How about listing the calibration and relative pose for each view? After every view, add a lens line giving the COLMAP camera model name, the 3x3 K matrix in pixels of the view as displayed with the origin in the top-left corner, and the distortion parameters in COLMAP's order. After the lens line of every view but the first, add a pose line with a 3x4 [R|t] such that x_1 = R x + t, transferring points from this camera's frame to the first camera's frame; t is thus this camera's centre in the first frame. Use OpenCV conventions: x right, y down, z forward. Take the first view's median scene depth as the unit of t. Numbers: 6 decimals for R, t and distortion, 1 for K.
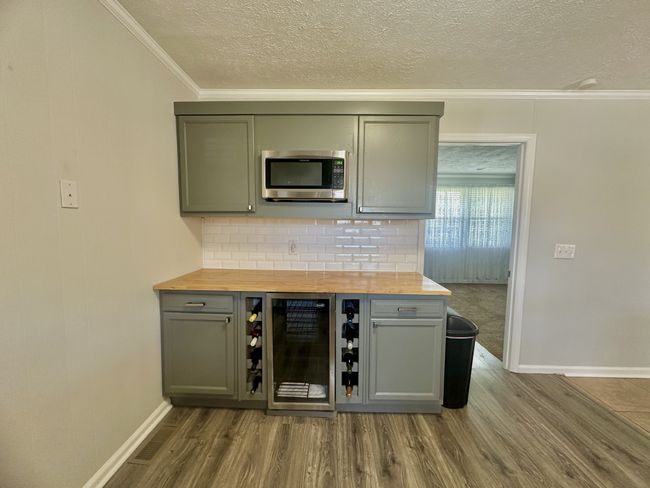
lens RADIAL K [[259.1, 0, 324.1], [0, 259.1, 246.6], [0, 0, 1]] dist [0.001739, 0.000634]
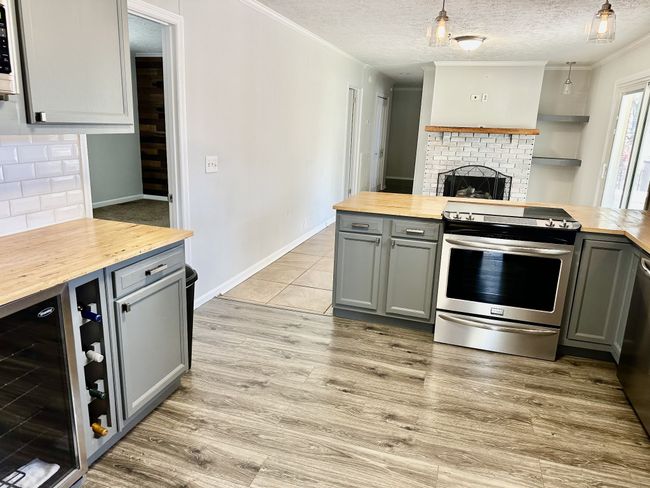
lens RADIAL K [[454.0, 0, 327.4], [0, 454.0, 243.4], [0, 0, 1]] dist [0.113318, -0.134013]
pose [[0.291376, -0.242144, 0.925455, -0.681849], [0.044271, 0.969810, 0.239811, -0.107272], [-0.955584, -0.028904, 0.293299, 0.184878]]
